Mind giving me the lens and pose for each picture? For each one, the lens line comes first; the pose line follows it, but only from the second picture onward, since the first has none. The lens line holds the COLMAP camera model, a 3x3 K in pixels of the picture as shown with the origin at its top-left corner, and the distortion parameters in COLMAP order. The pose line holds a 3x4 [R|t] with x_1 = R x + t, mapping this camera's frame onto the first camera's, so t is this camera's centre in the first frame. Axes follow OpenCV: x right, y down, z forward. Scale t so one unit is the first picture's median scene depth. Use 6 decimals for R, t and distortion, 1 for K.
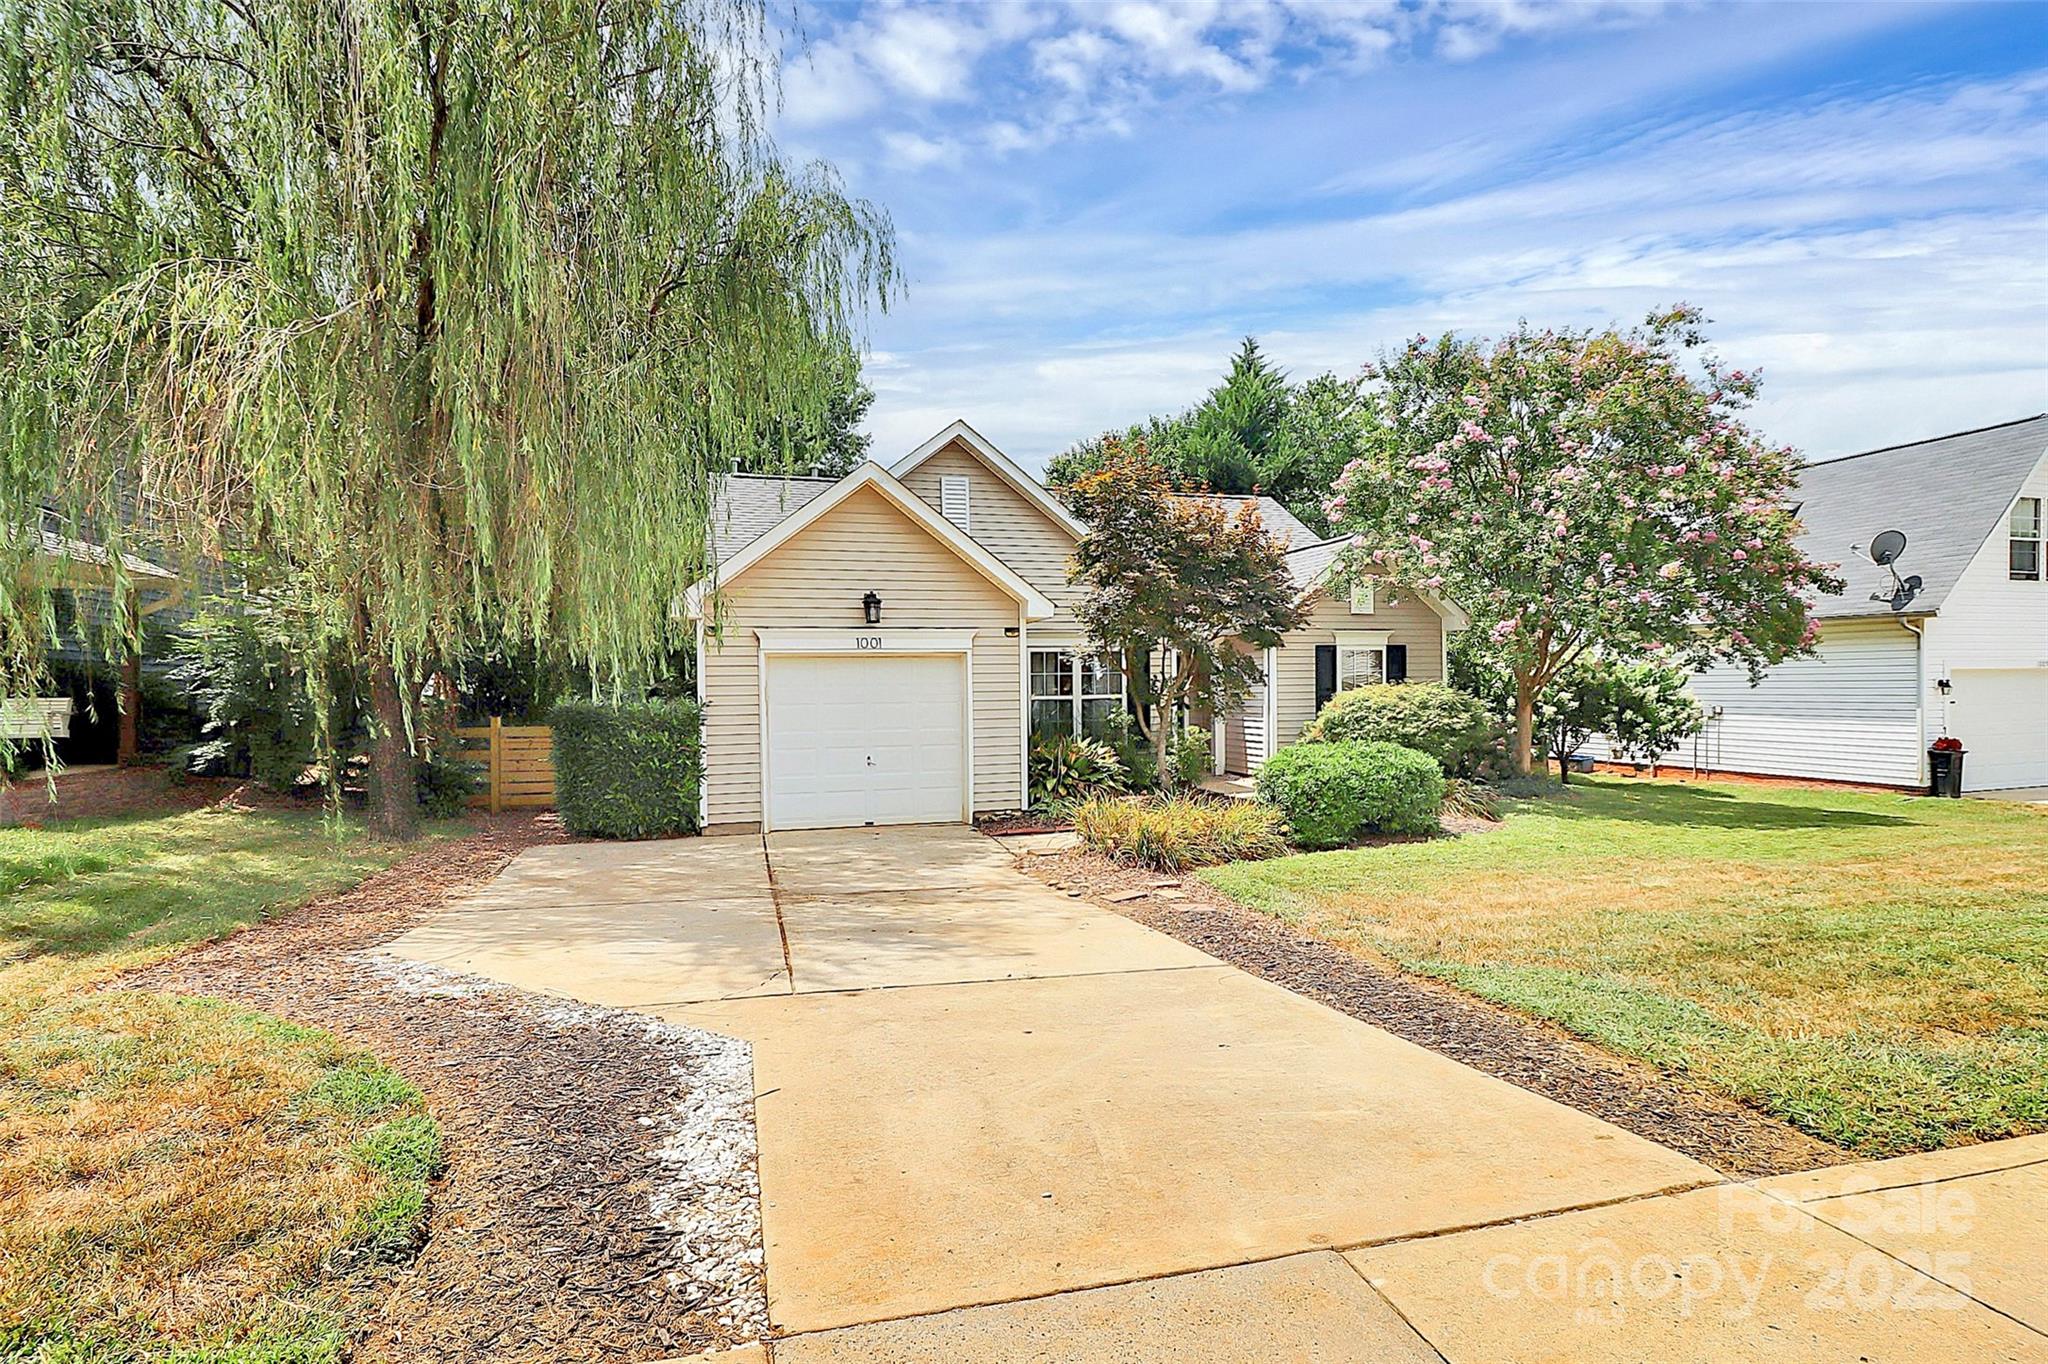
lens RADIAL K [[970.3, 0, 1018.7], [0, 970.3, 657.4], [0, 0, 1]] dist [0.002187, -0.011131]
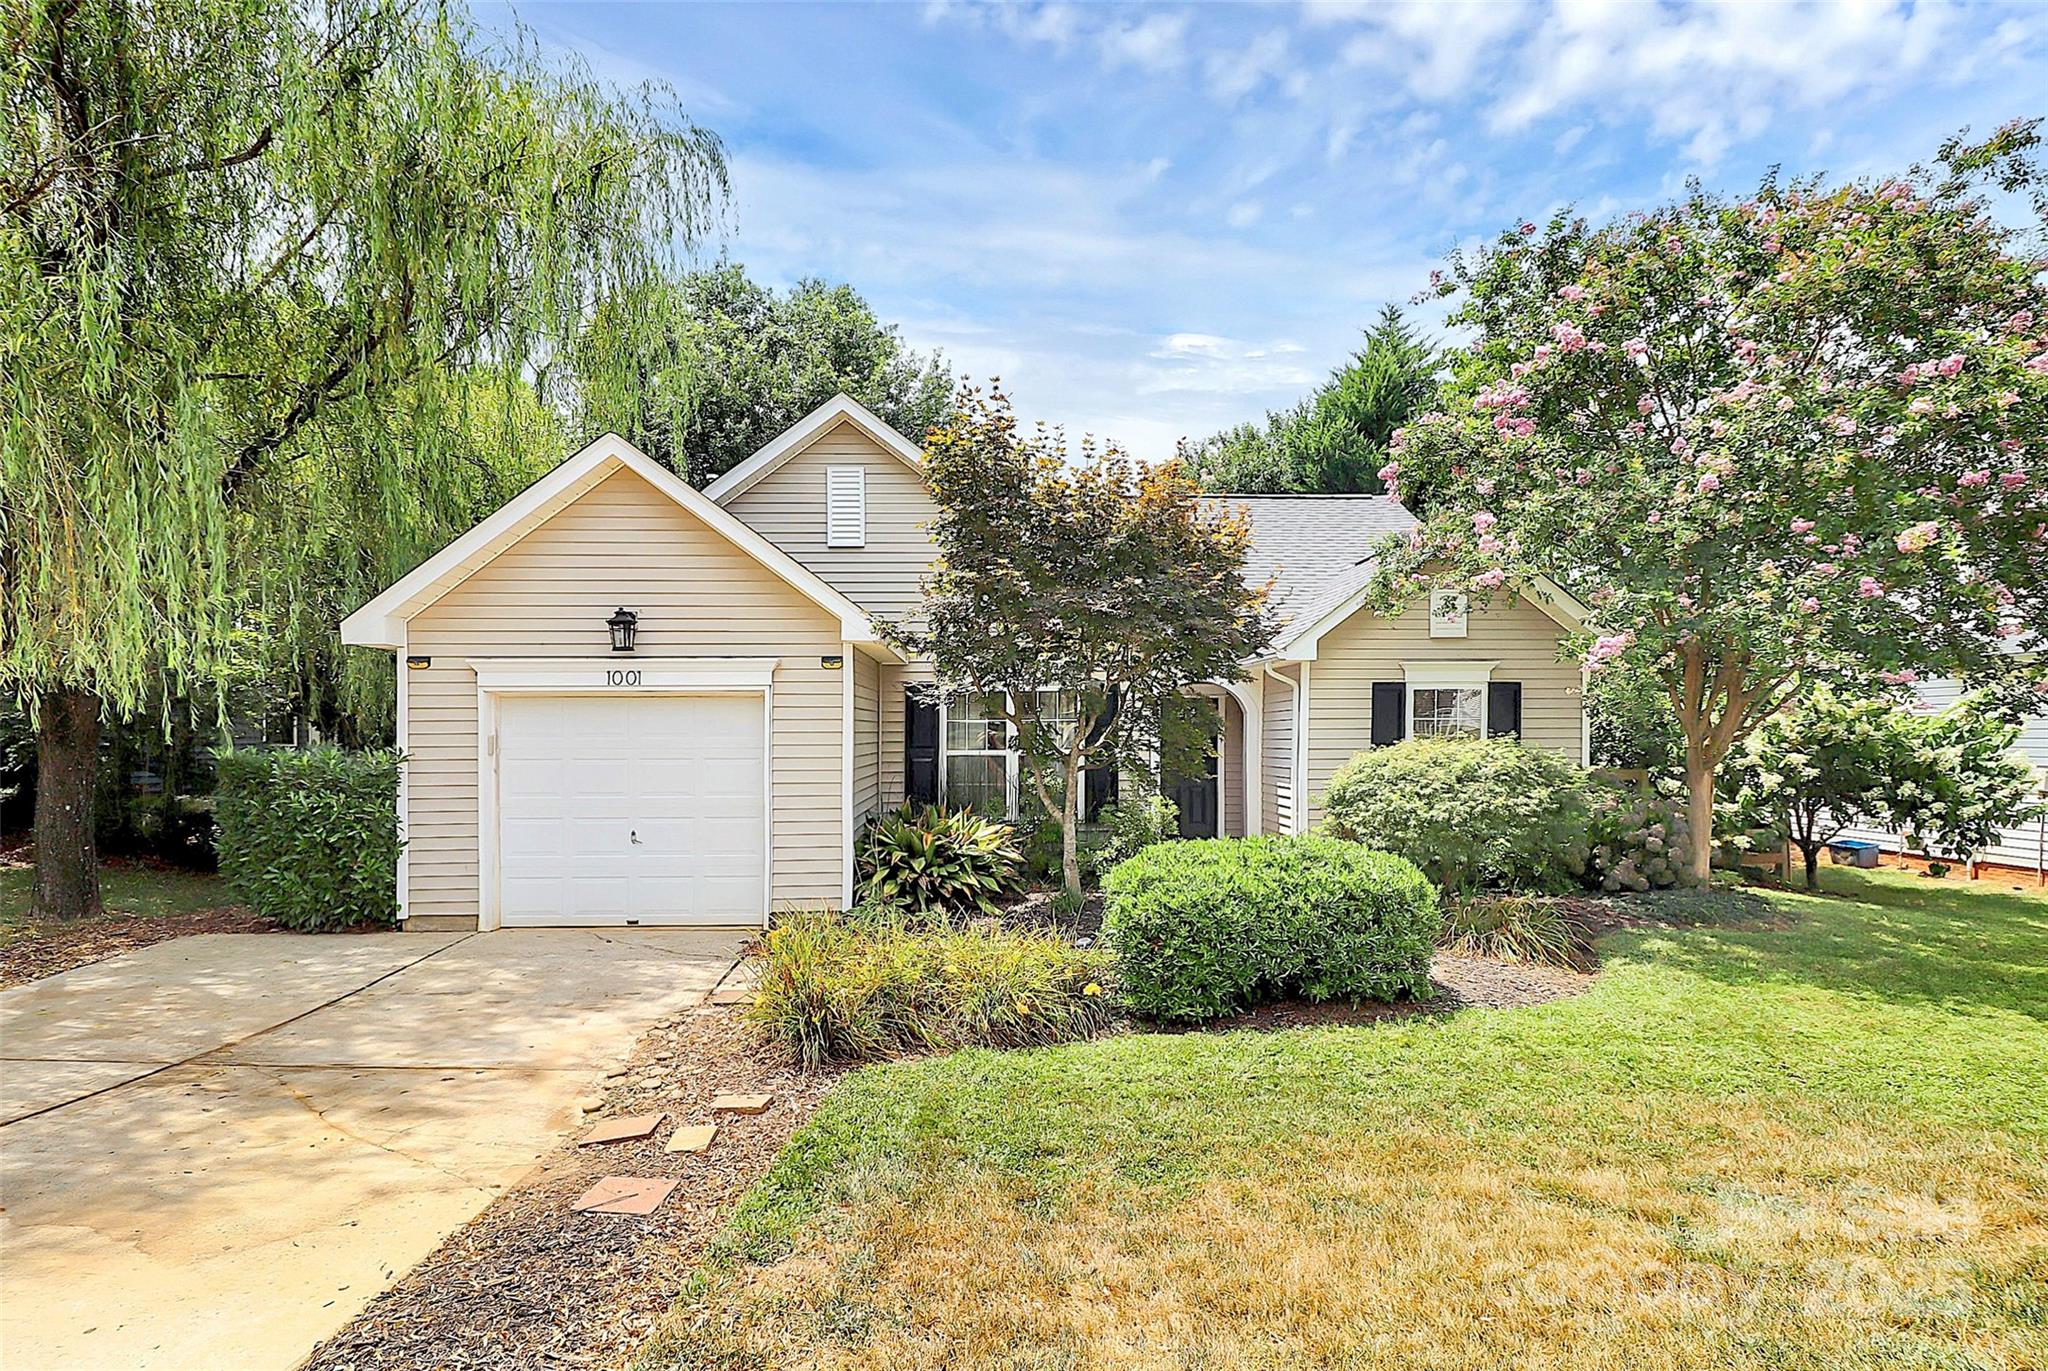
lens RADIAL K [[942.7, 0, 1064.5], [0, 942.7, 703.8], [0, 0, 1]] dist [0.004307, -0.009931]
pose [[0.972910, 0.001700, -0.231178, 0.290307], [-0.001800, 0.999998, -0.000221, 0.003879], [0.231177, 0.000632, 0.972911, 0.331543]]
